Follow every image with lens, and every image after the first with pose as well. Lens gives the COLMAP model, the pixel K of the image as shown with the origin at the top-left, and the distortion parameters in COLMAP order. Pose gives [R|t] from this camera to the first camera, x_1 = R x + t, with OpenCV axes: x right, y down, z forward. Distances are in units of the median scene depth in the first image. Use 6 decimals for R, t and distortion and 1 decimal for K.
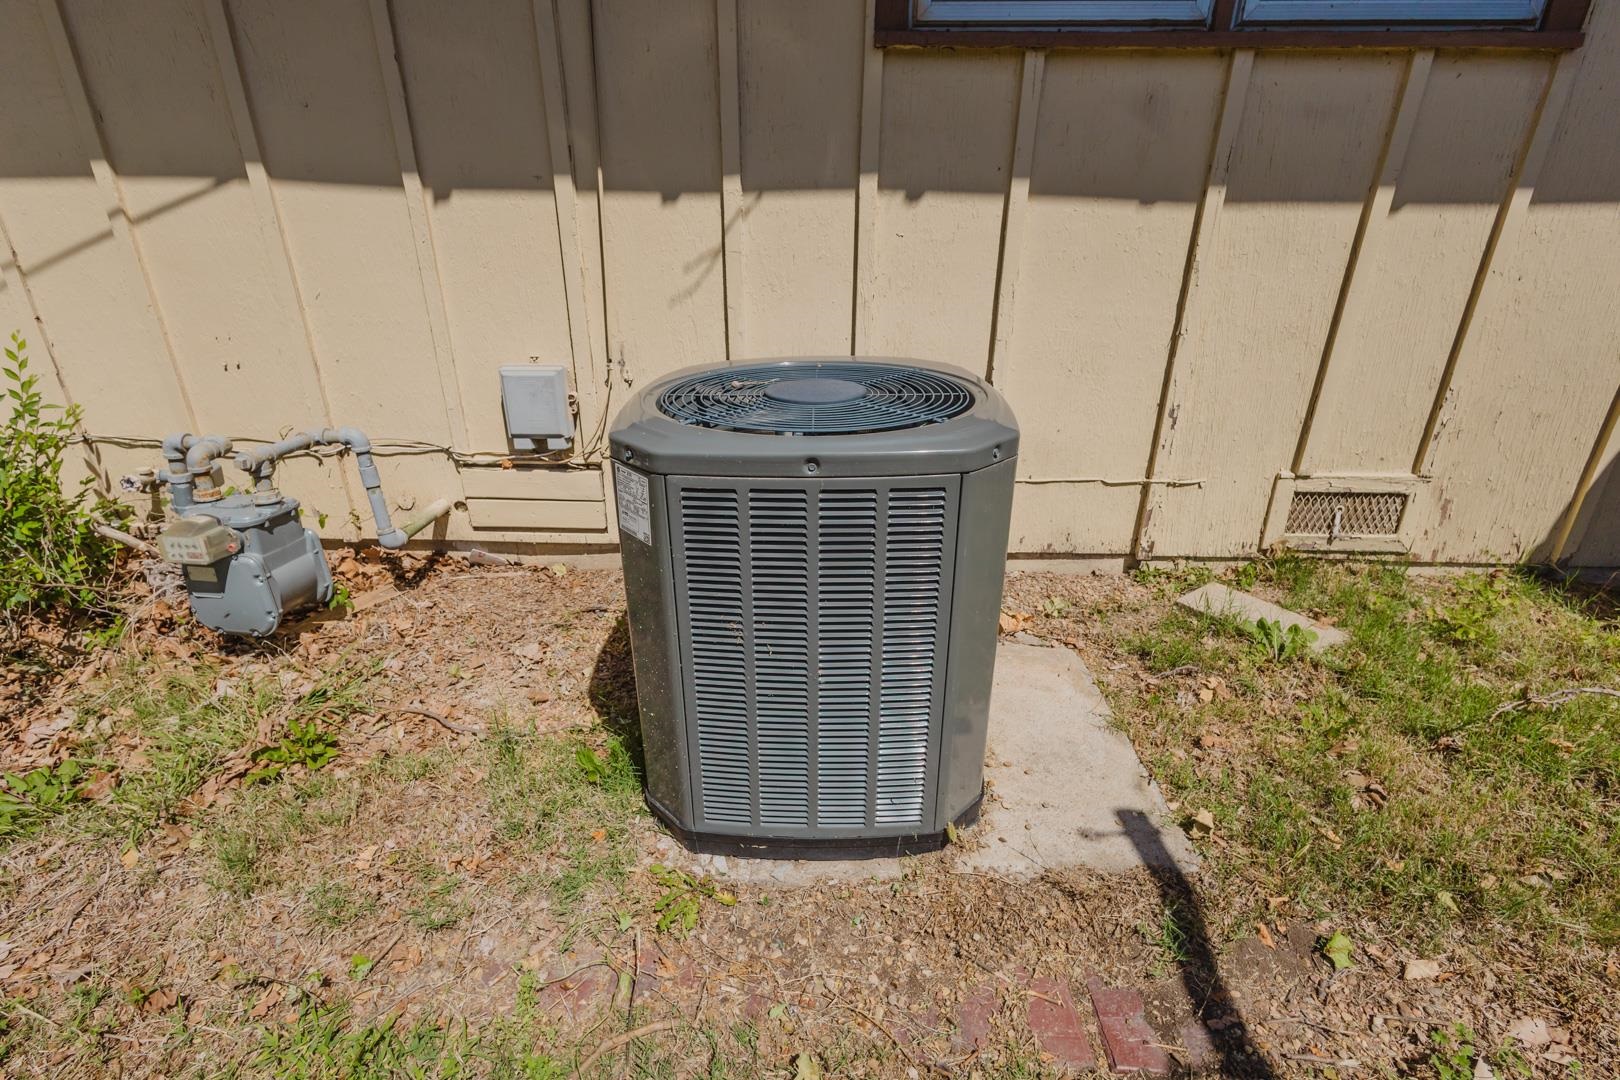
lens RADIAL K [[750.1, 0, 802.8], [0, 750.1, 539.1], [0, 0, 1]] dist [0.021918, -0.009867]
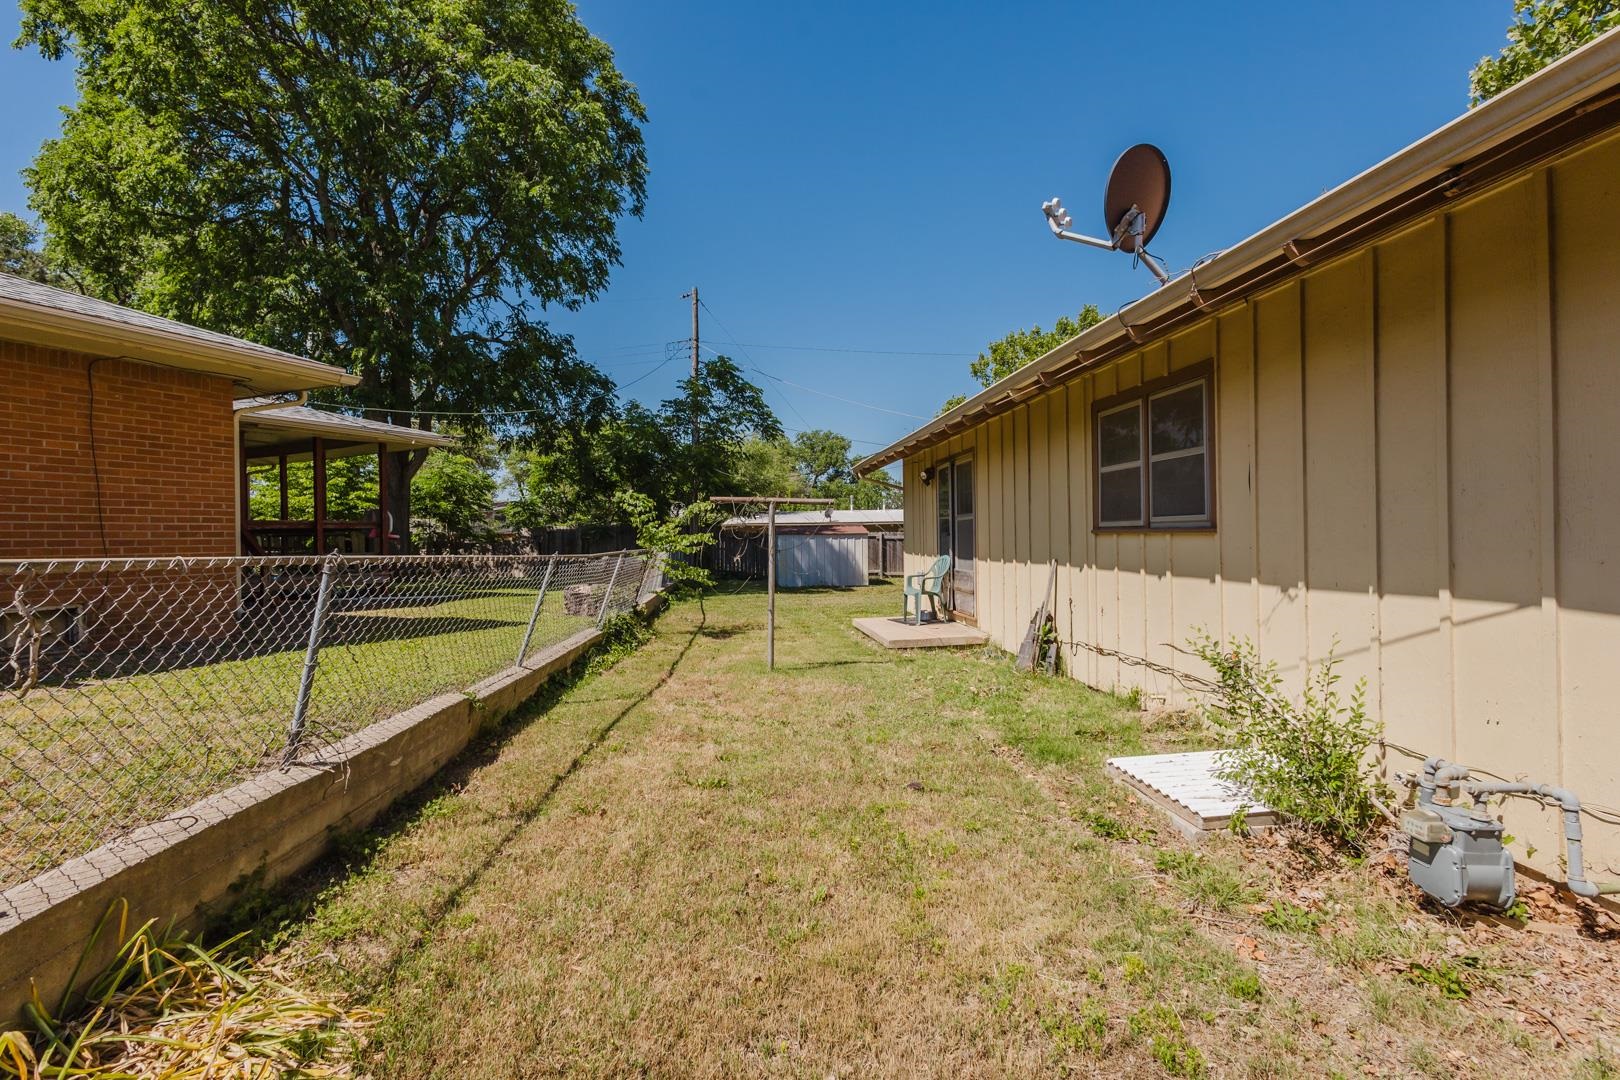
lens RADIAL K [[750.1, 0, 802.8], [0, 750.1, 539.1], [0, 0, 1]] dist [0.021918, -0.009867]
pose [[0.145921, -0.004544, -0.989286, 0.503281], [-0.375122, 0.925059, -0.059580, 0.025945], [0.915418, 0.379797, 0.133281, -0.542468]]
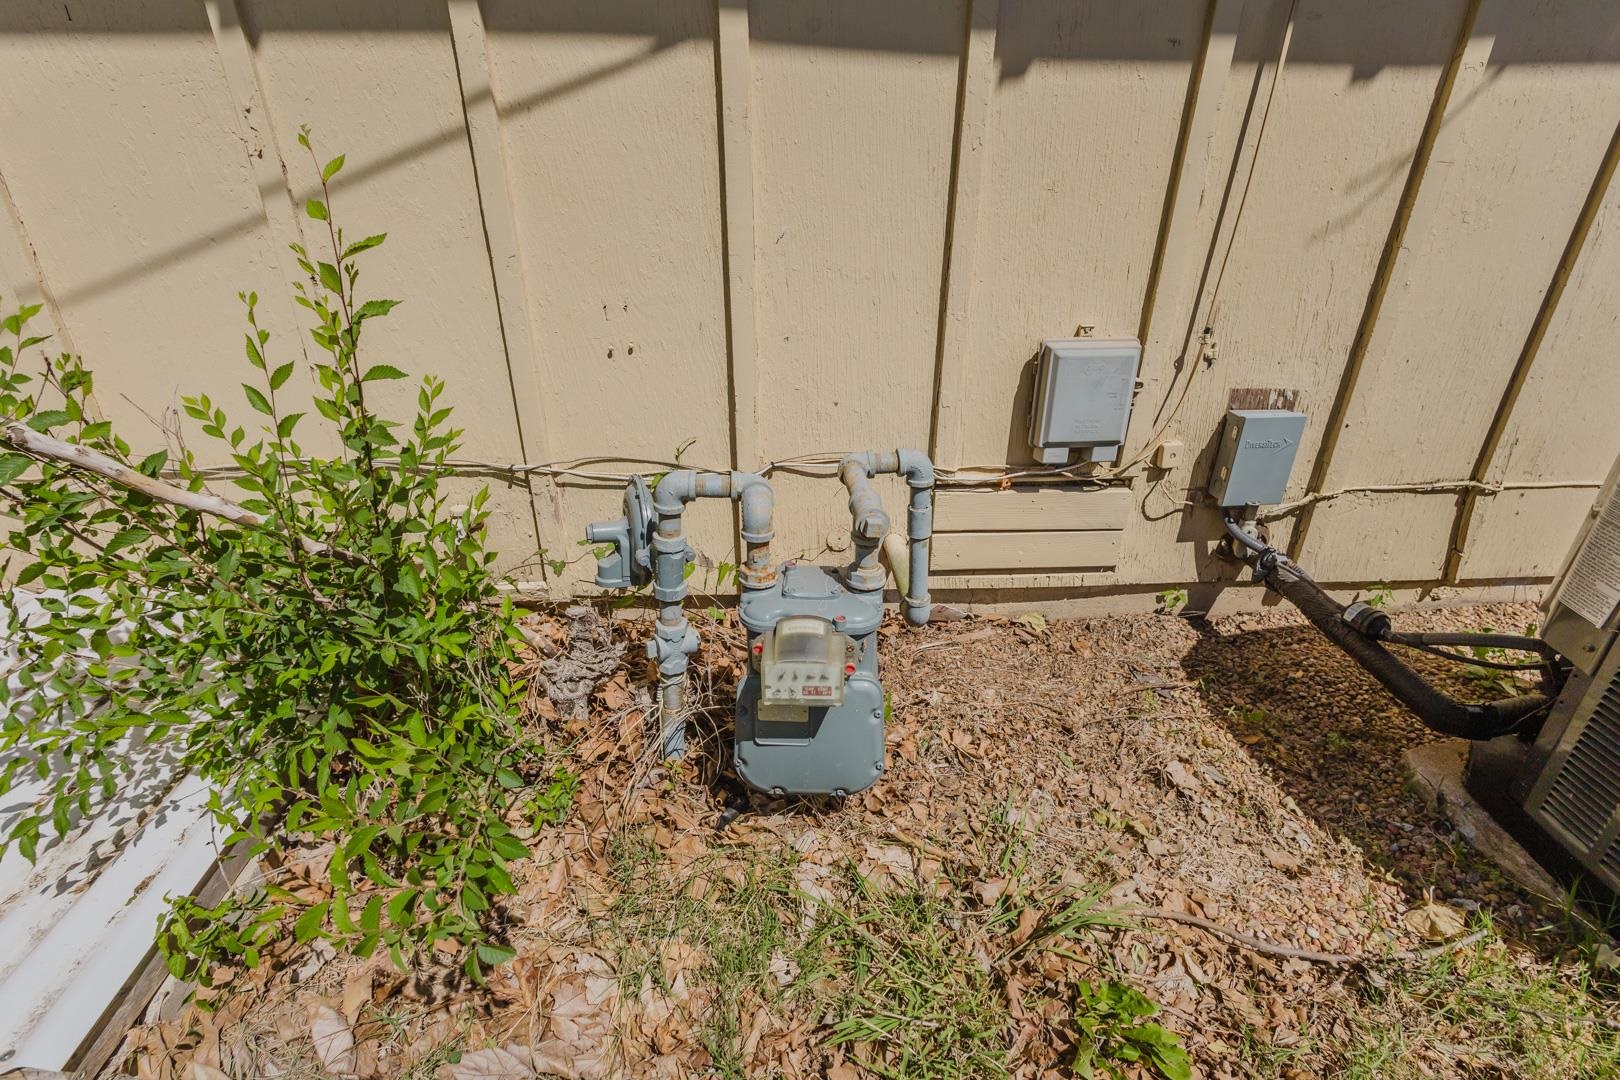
lens RADIAL K [[750.1, 0, 802.8], [0, 750.1, 539.1], [0, 0, 1]] dist [0.021918, -0.009867]
pose [[0.995068, -0.042873, 0.089449, -0.728115], [0.037419, 0.997388, 0.061781, -0.110759], [-0.091864, -0.058130, 0.994073, 0.367167]]
